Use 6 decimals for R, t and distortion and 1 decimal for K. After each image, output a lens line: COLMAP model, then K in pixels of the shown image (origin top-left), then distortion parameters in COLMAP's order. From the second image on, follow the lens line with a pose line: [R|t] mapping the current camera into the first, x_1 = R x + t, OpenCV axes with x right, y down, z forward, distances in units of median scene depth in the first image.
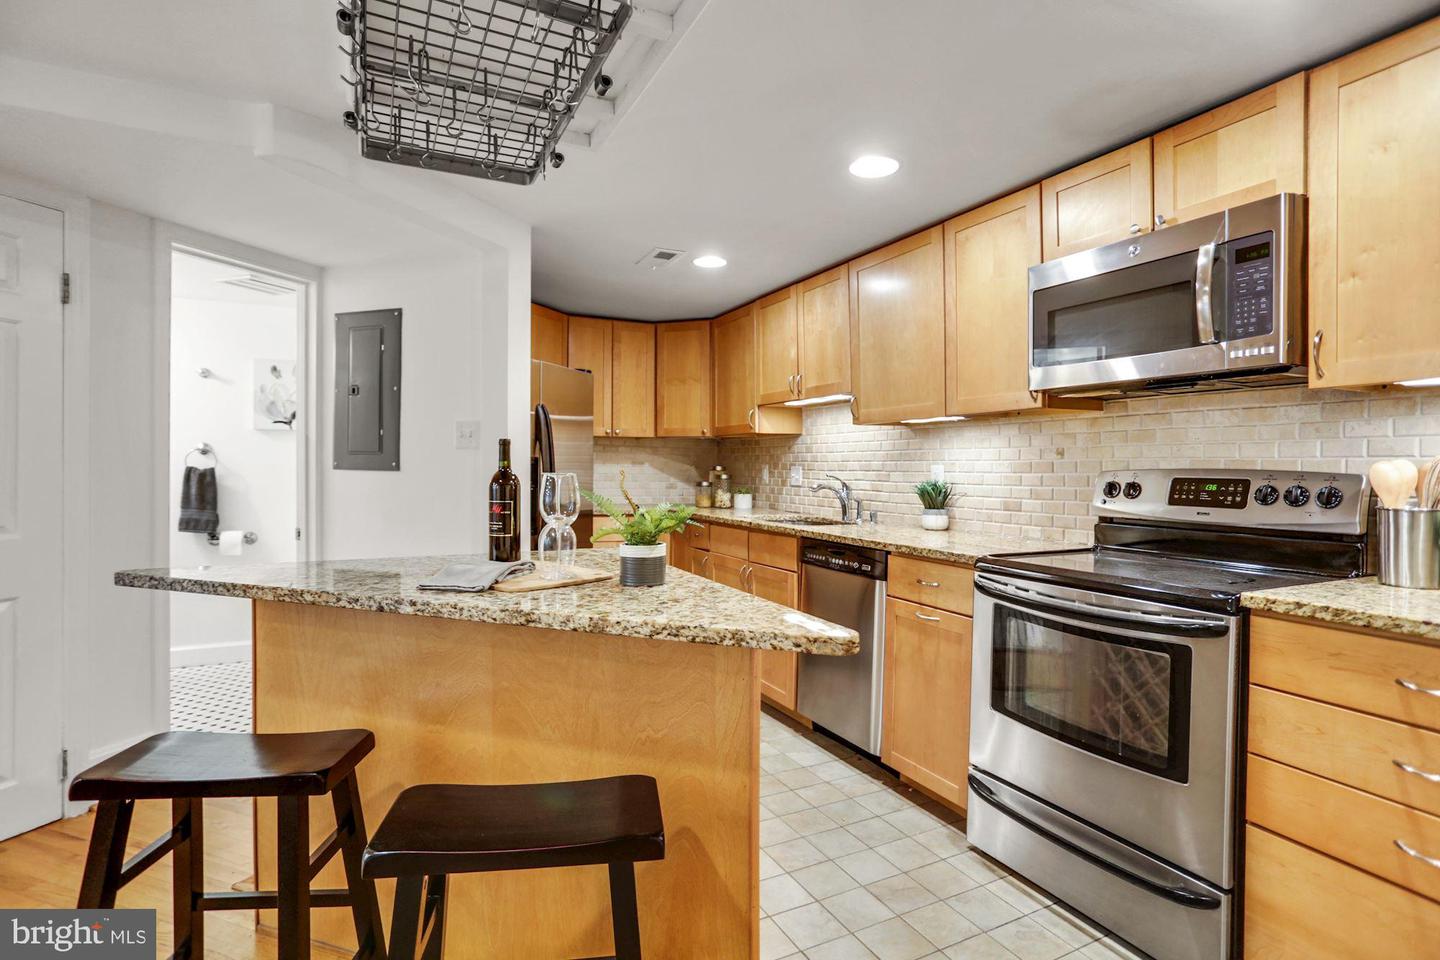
lens RADIAL K [[727.7, 0, 727.9], [0, 727.7, 467.6], [0, 0, 1]] dist [-0.059397, 0.037430]
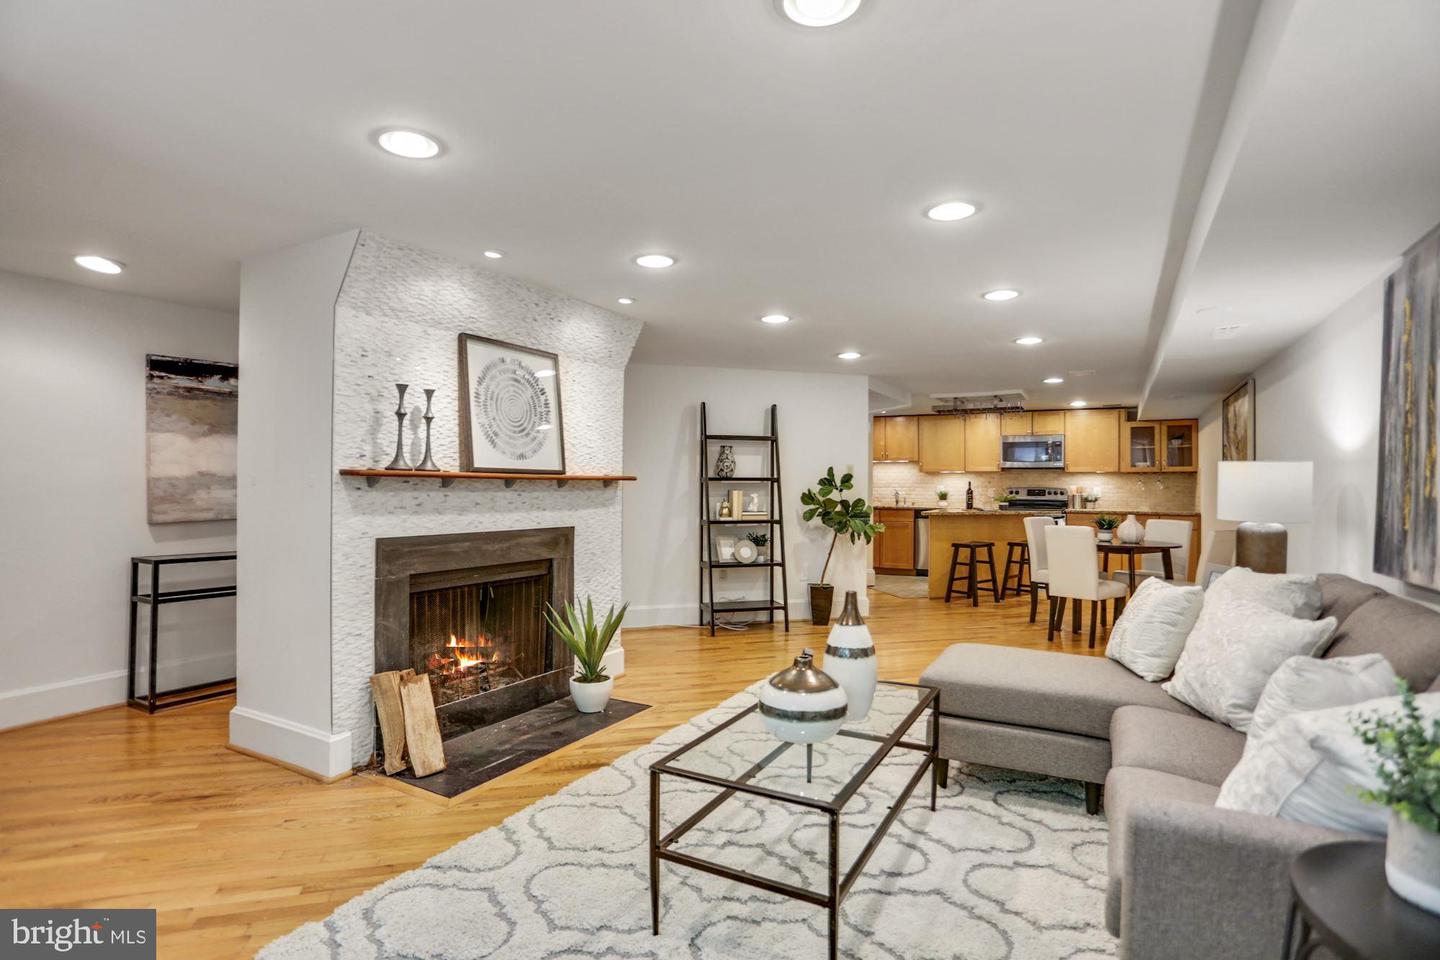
lens RADIAL K [[721.1, 0, 723.5], [0, 721.1, 483.2], [0, 0, 1]] dist [-0.075904, 0.036120]
pose [[0.818632, 0.000670, 0.574317, -2.765097], [-0.000819, 1.000000, 0.000002, -0.017035], [-0.574317, -0.000472, 0.818633, -1.187127]]
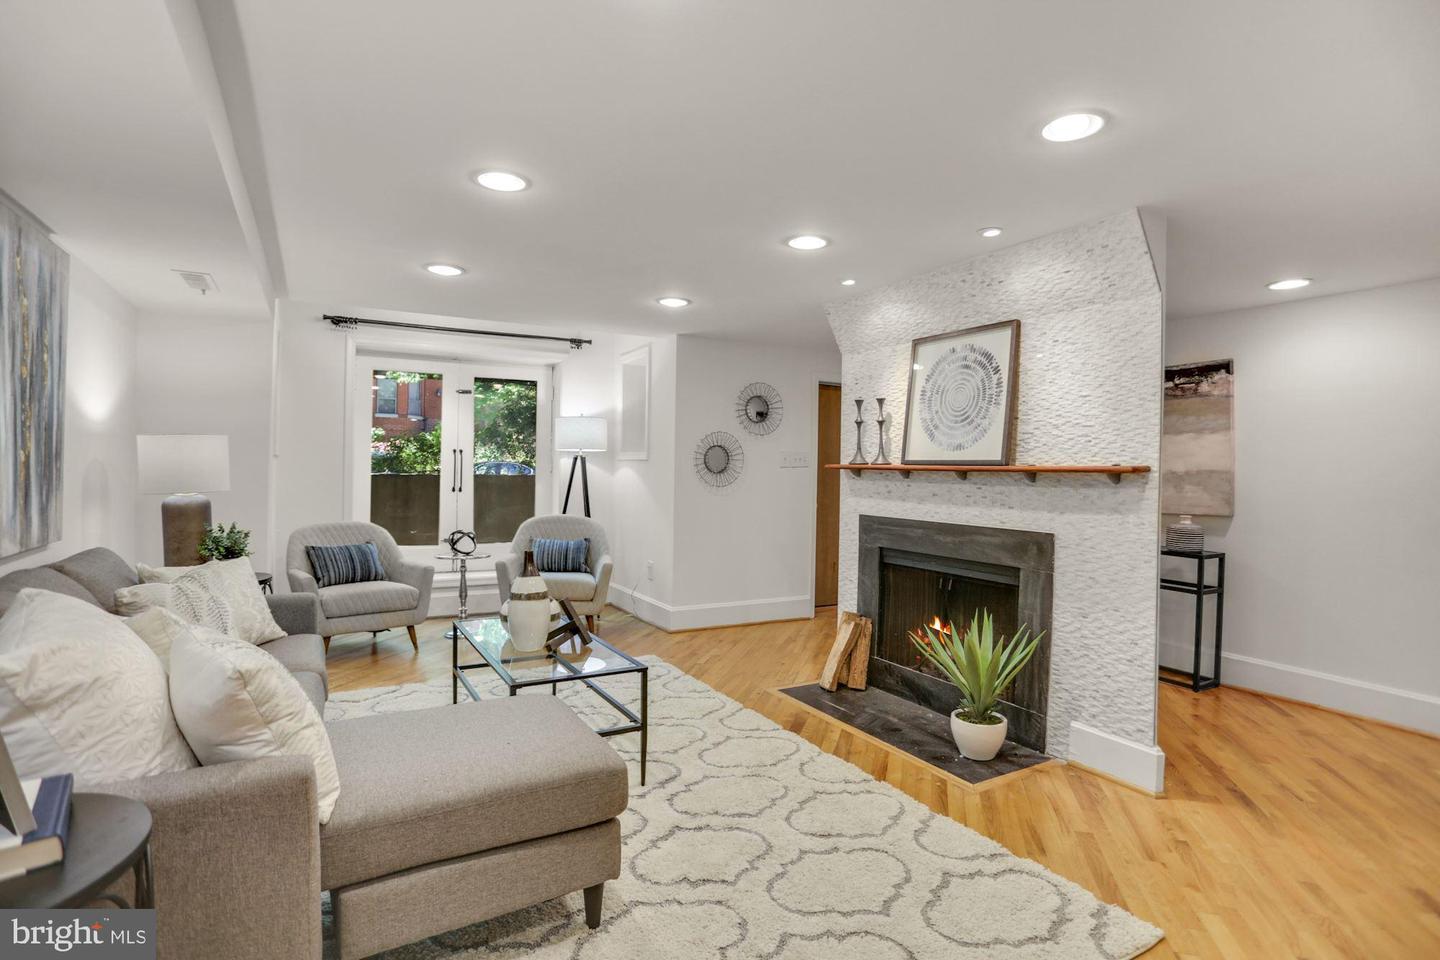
lens RADIAL K [[721.1, 0, 723.5], [0, 721.1, 483.2], [0, 0, 1]] dist [-0.075904, 0.036120]
pose [[0.064775, 0.012391, -0.997823, -1.023471], [-0.017978, 0.999775, 0.011248, -0.009426], [0.997738, 0.017211, 0.064983, -0.346019]]
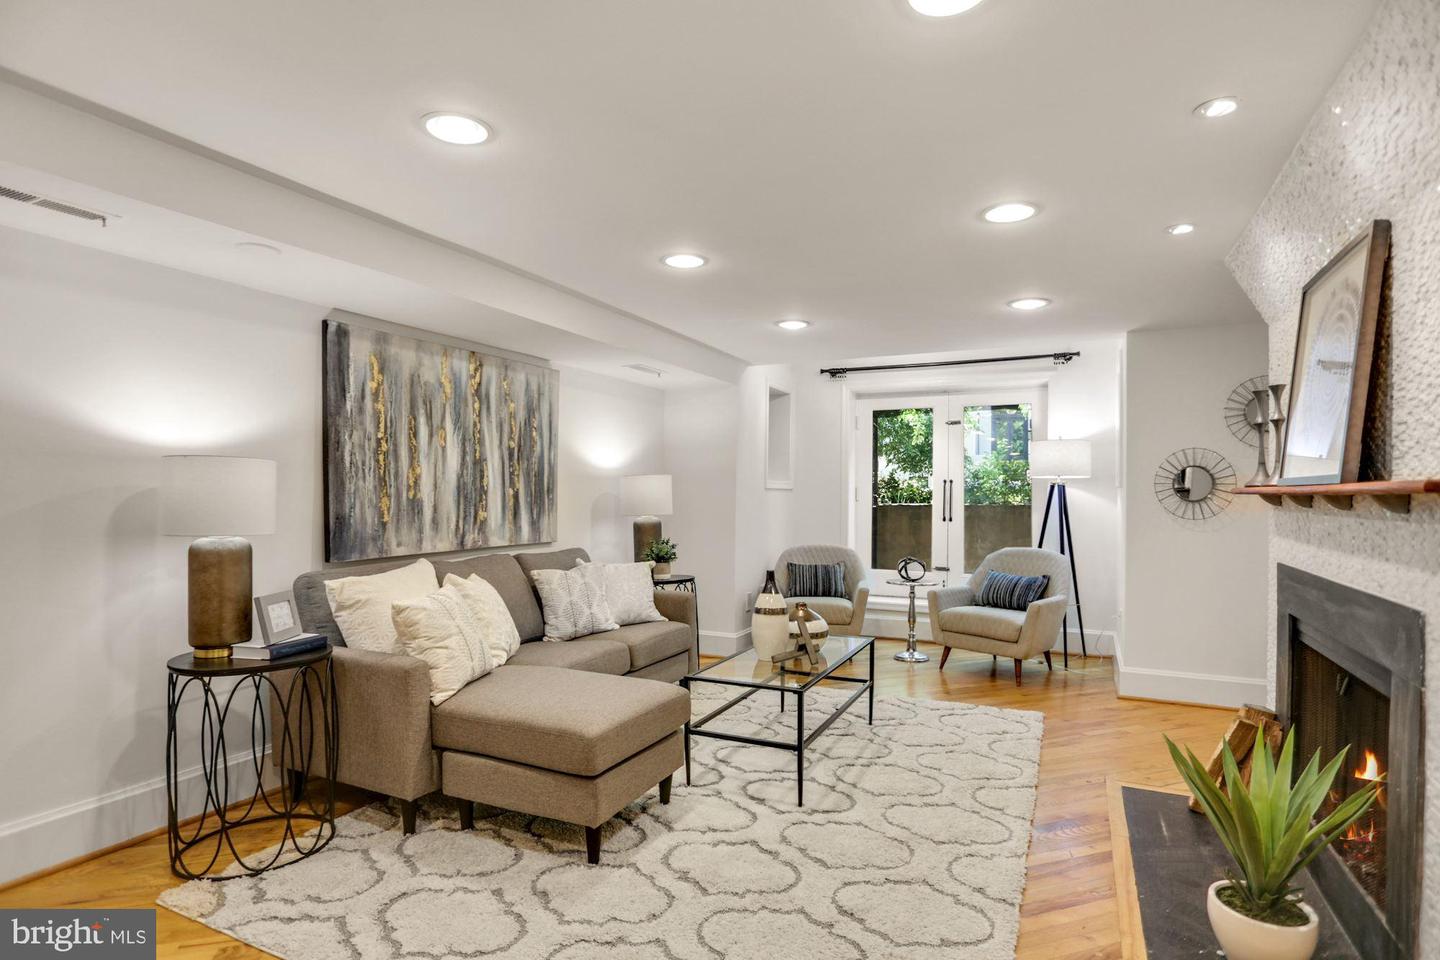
lens RADIAL K [[743.1, 0, 719.9], [0, 743.1, 505.1], [0, 0, 1]] dist [-0.058816, 0.000662]
pose [[-0.796170, -0.003472, -0.605063, -1.301543], [-0.013813, 0.999827, 0.012438, -0.014146], [0.604915, 0.018260, -0.796080, 0.391113]]
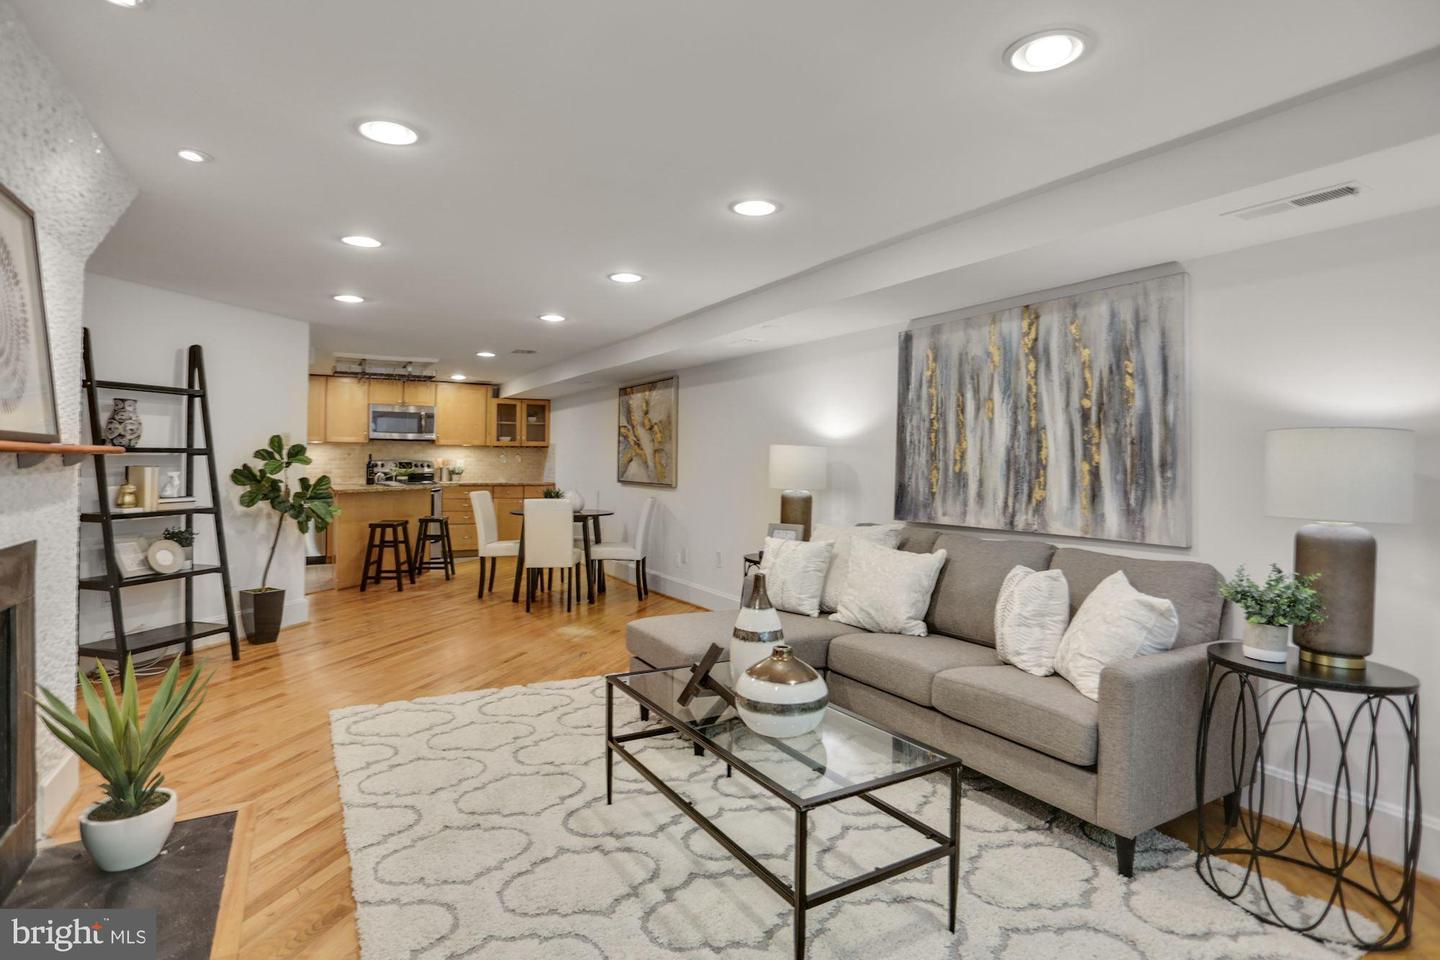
lens RADIAL K [[727.7, 0, 727.9], [0, 727.7, 467.6], [0, 0, 1]] dist [-0.059397, 0.037430]
pose [[-0.076990, -0.015127, 0.996917, -2.997186], [-0.009886, 0.999847, 0.014408, -0.025735], [-0.996983, -0.008746, -0.077127, -0.462649]]
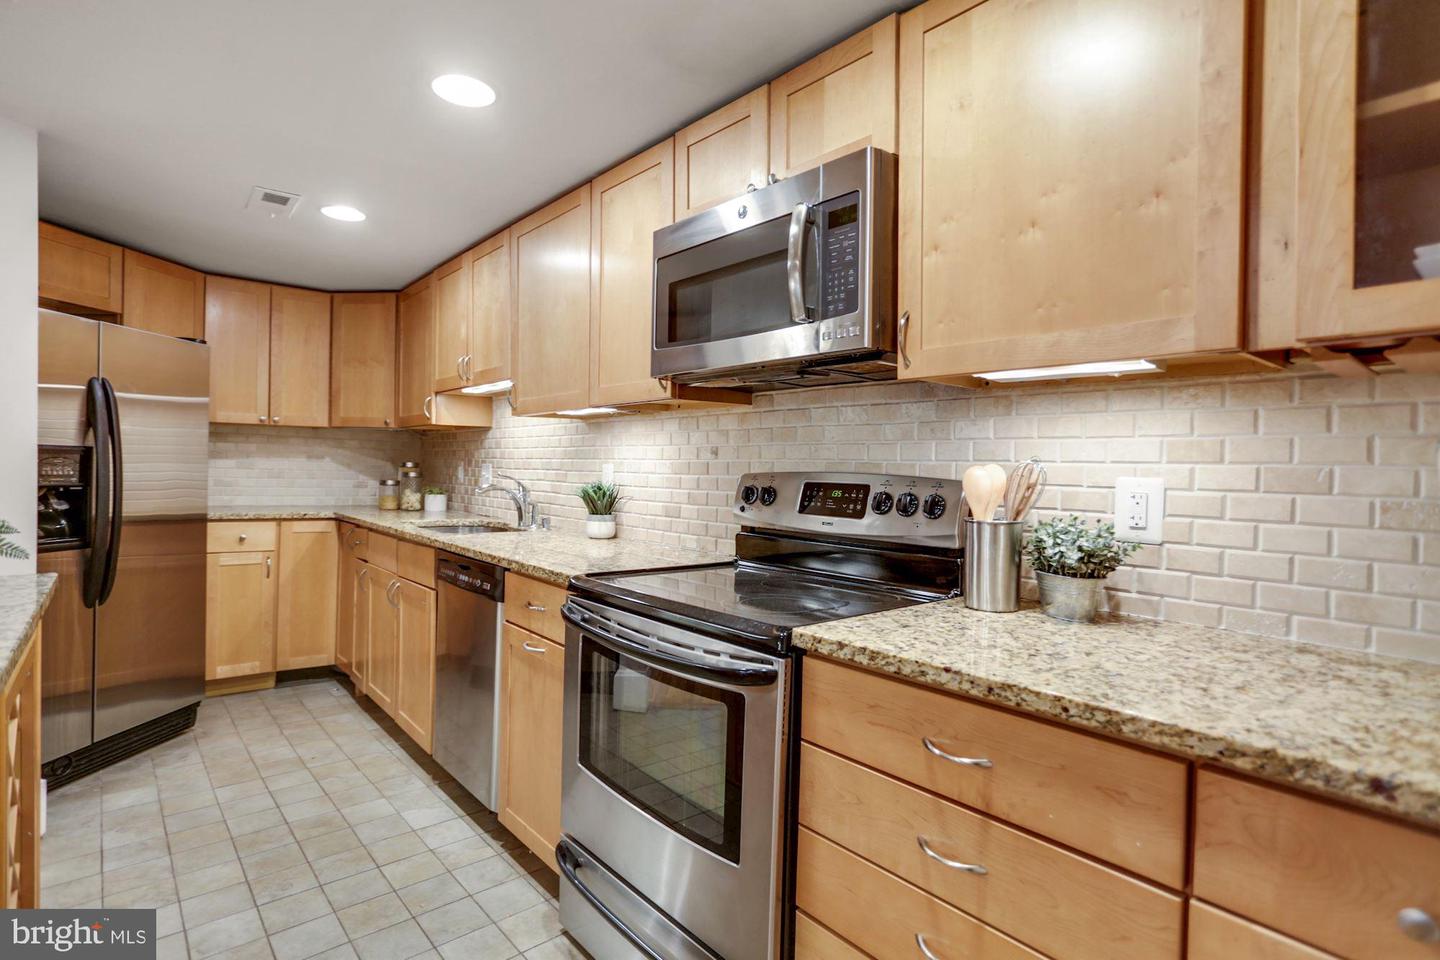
lens RADIAL K [[727.7, 0, 727.9], [0, 727.7, 467.6], [0, 0, 1]] dist [-0.059397, 0.037430]
pose [[0.968265, 0.012767, 0.249600, 0.266846], [-0.013371, 0.999910, 0.000724, -0.002472], [-0.249568, -0.004038, 0.968349, 0.138725]]
